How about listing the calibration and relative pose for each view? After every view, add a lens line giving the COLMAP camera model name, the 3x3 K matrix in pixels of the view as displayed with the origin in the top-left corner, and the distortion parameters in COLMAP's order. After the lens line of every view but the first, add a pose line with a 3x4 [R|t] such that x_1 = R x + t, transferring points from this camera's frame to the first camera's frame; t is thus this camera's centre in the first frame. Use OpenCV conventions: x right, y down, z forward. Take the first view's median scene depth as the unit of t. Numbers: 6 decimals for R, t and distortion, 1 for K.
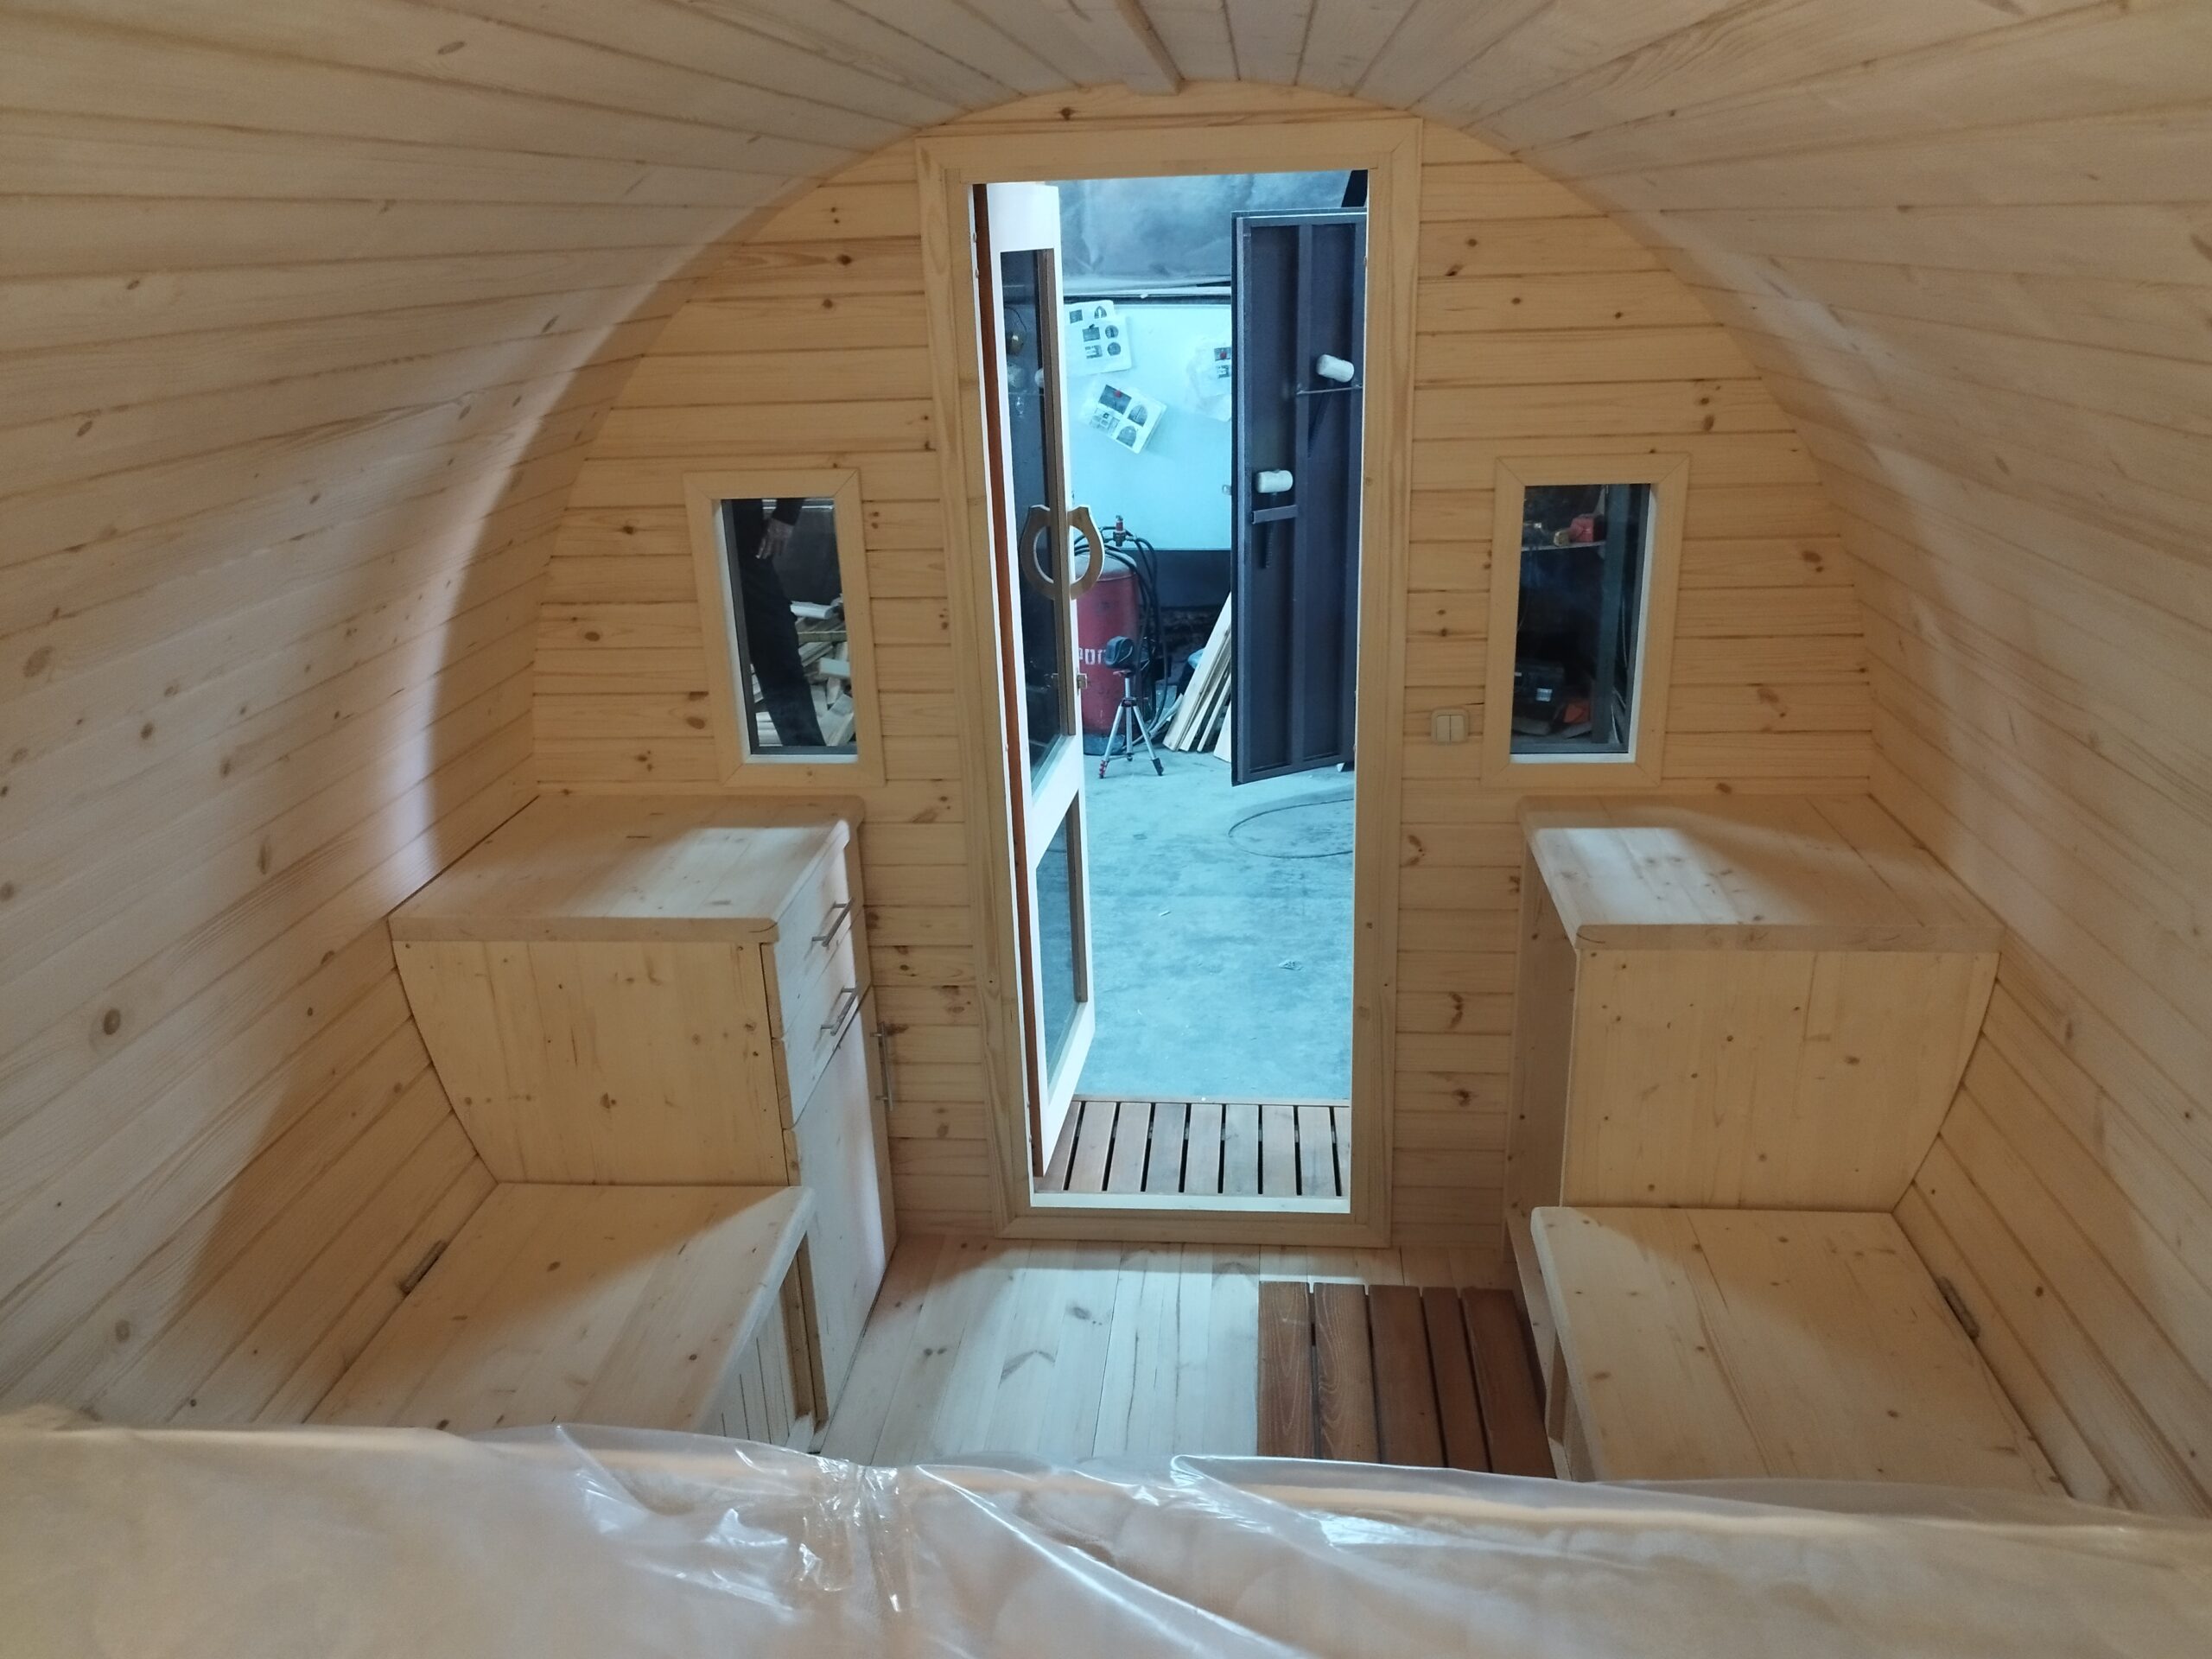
lens RADIAL K [[1601.3, 0, 1107.4], [0, 1601.3, 829.3], [0, 0, 1]] dist [0.008727, 0.000446]
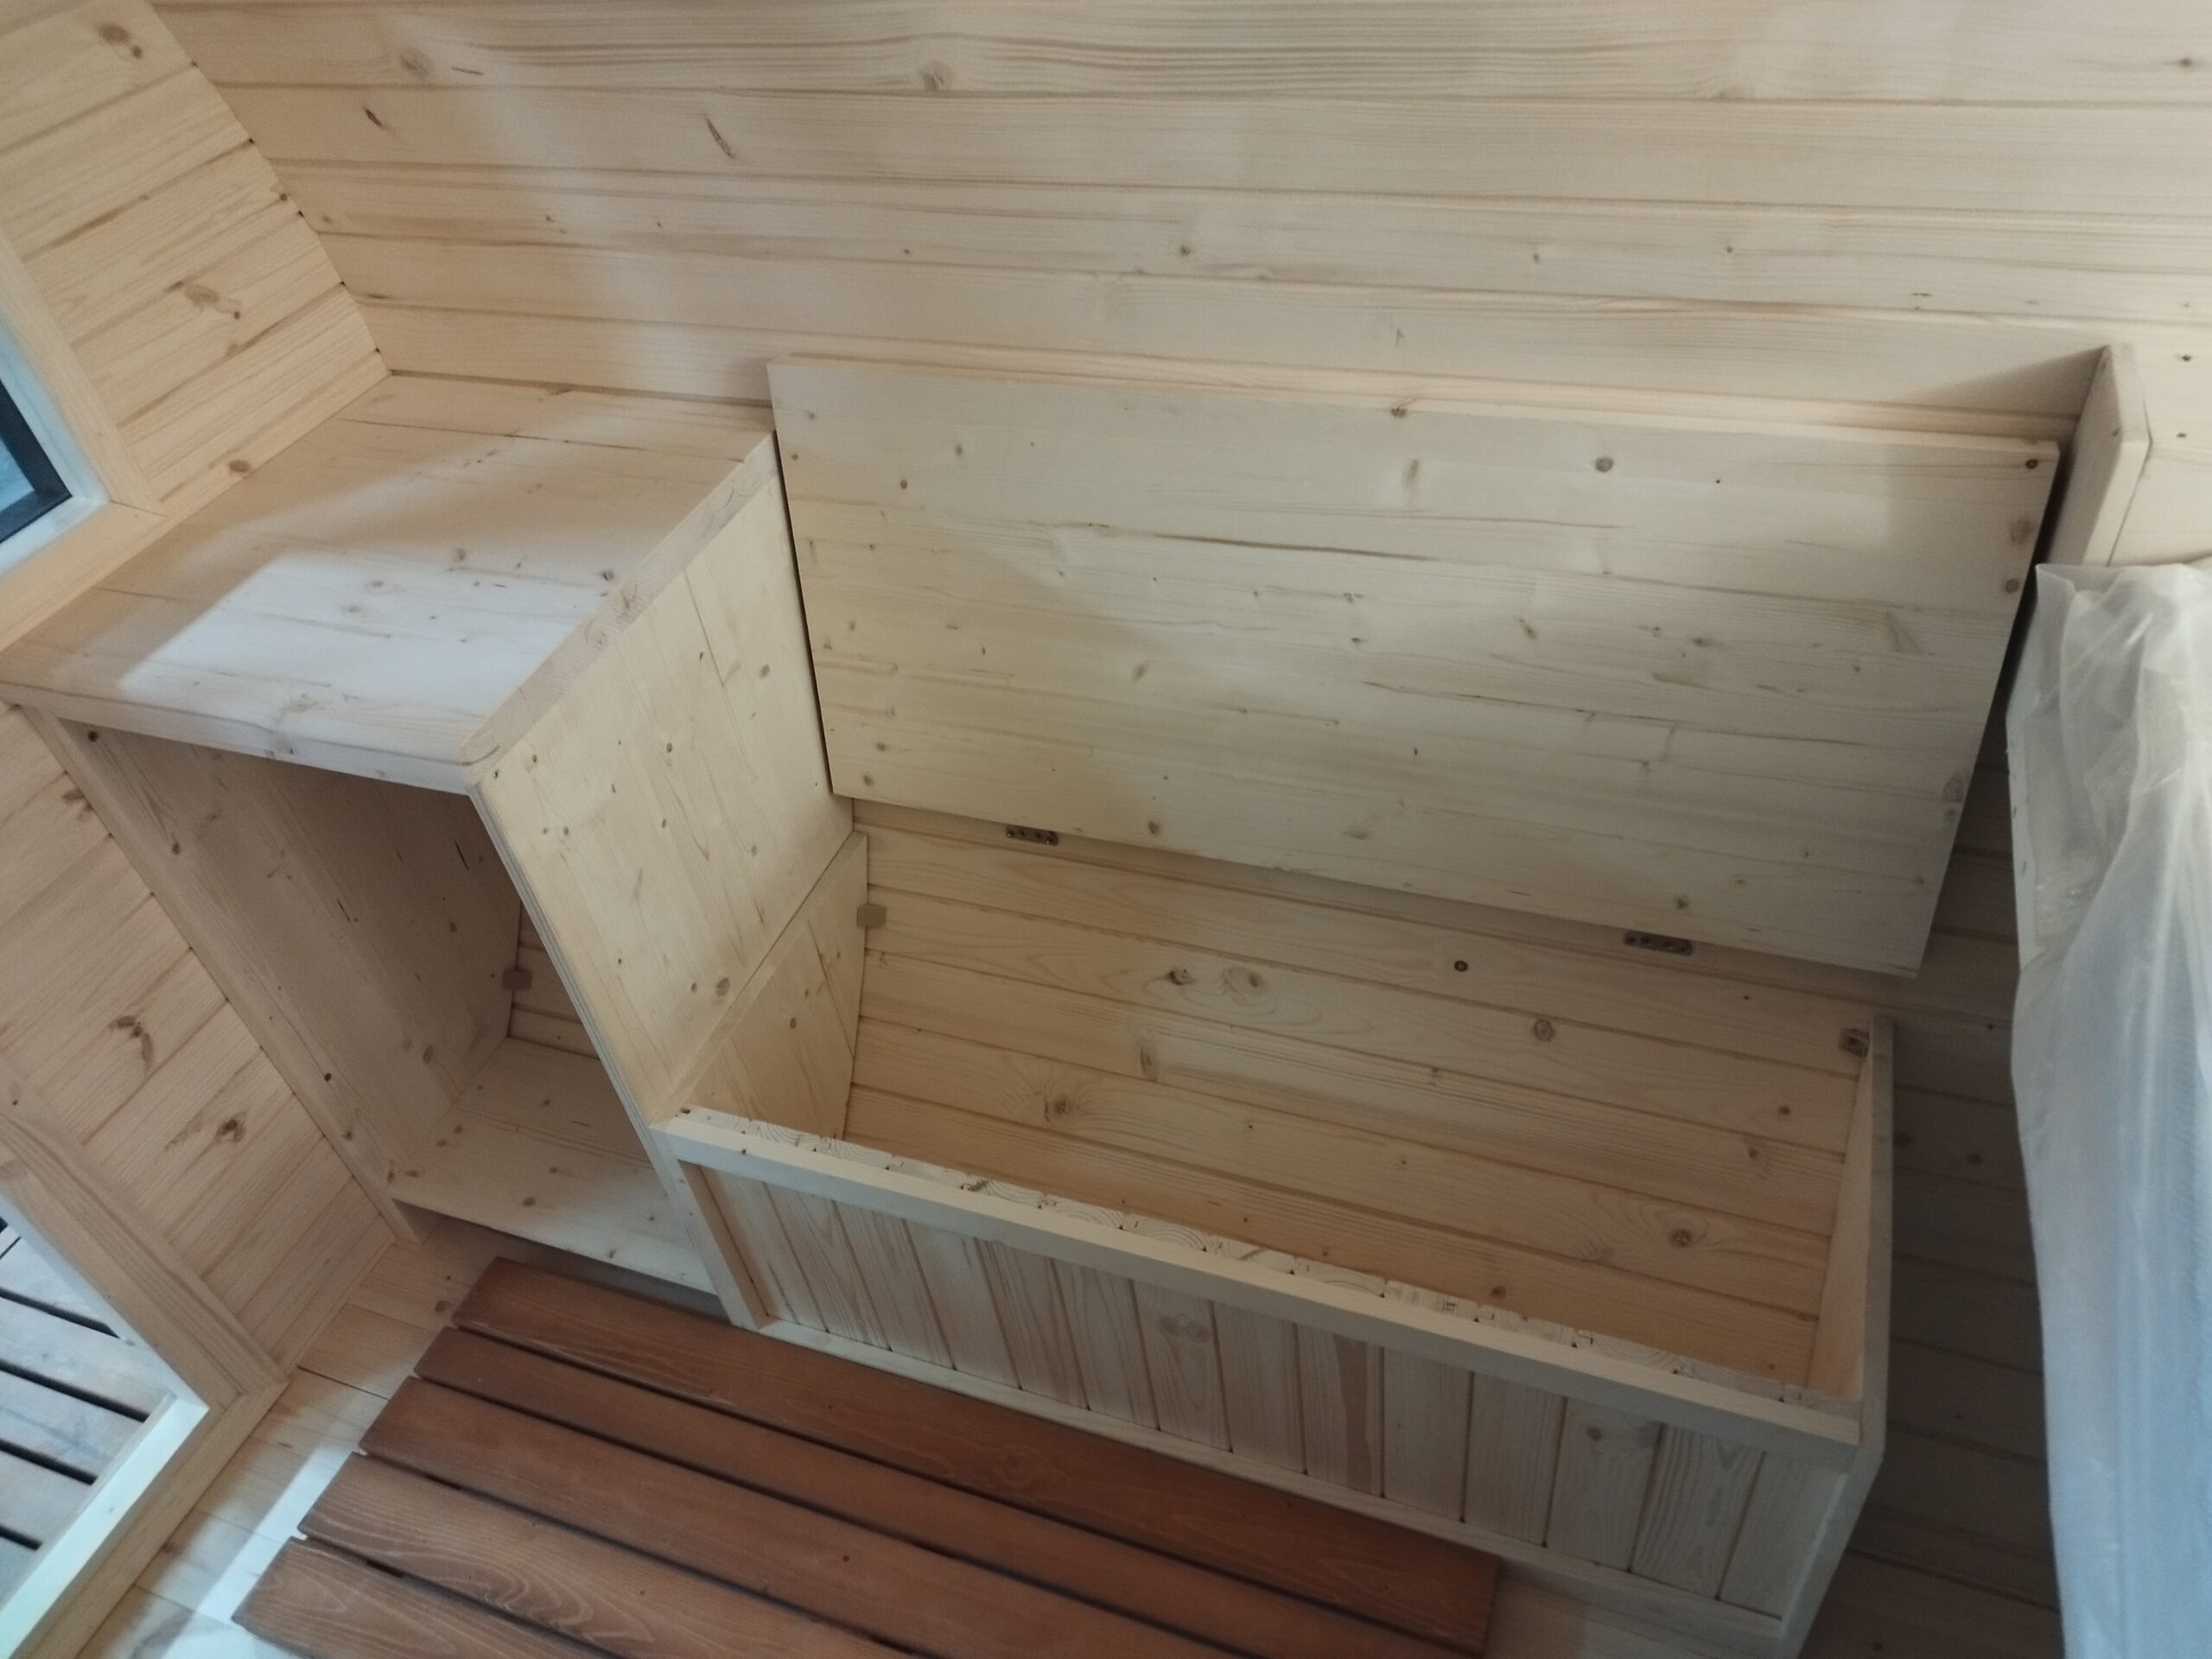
lens RADIAL K [[1601.3, 0, 1109.8], [0, 1601.3, 831.5], [0, 0, 1]] dist [0.008727, 0.000446]
pose [[0.259478, -0.639827, 0.723390, -0.065600], [0.429724, 0.747299, 0.506834, -0.091699], [-0.864875, 0.179345, 0.468856, 0.454687]]
